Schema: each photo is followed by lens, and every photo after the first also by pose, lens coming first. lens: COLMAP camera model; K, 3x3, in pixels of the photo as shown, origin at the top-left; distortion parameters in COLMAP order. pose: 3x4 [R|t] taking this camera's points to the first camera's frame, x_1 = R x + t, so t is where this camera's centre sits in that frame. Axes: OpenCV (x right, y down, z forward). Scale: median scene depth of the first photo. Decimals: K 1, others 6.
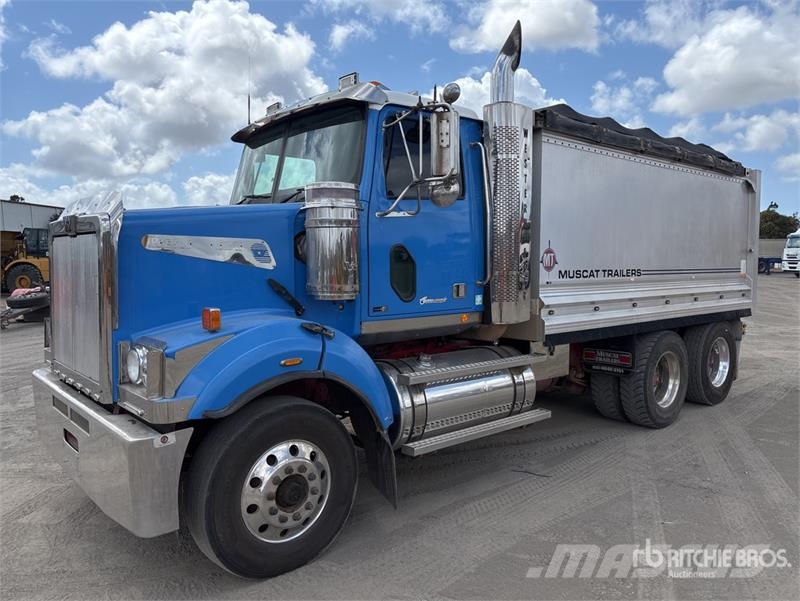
lens RADIAL K [[607.0, 0, 398.7], [0, 607.0, 293.0], [0, 0, 1]] dist [0.007766, -0.007169]
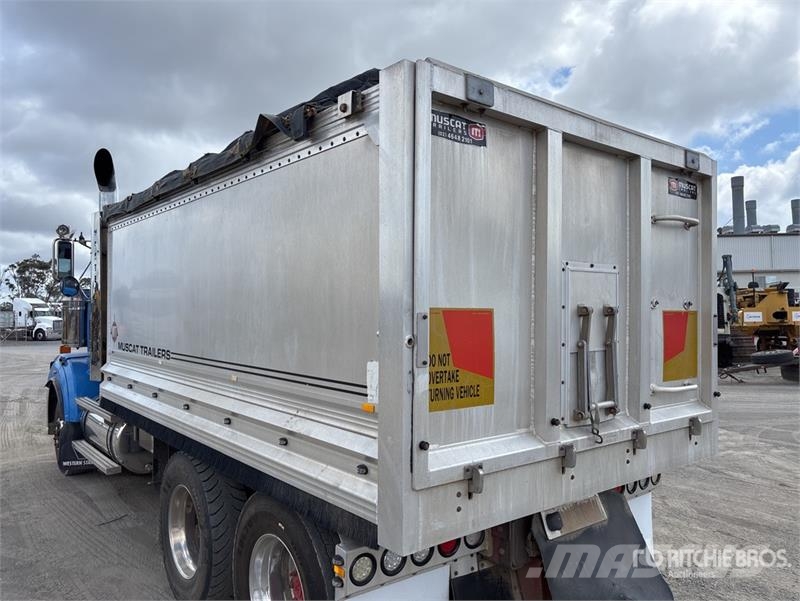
lens RADIAL K [[607.0, 0, 398.7], [0, 607.0, 293.0], [0, 0, 1]] dist [0.007766, -0.007169]
pose [[-0.039299, -0.030103, -0.998774, 1.266072], [-0.057205, 0.997975, -0.027828, -0.117055], [0.997589, 0.056042, -0.040941, 1.465351]]
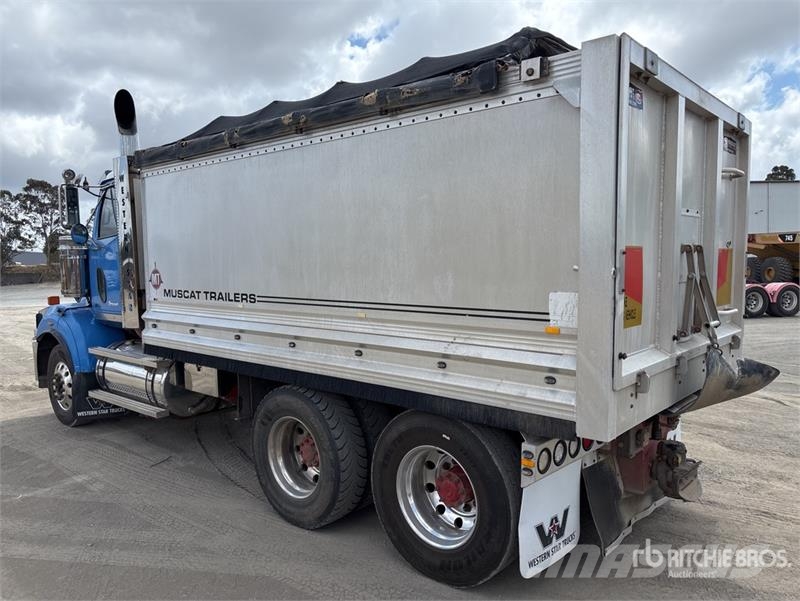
lens RADIAL K [[606.6, 0, 400.0], [0, 606.6, 300.5], [0, 0, 1]] dist [0.009433, 0.000763]
pose [[0.130604, 0.066237, -0.989220, 1.332967], [-0.042564, 0.997220, 0.061153, -0.096731], [0.990521, 0.034118, 0.133060, 1.215202]]
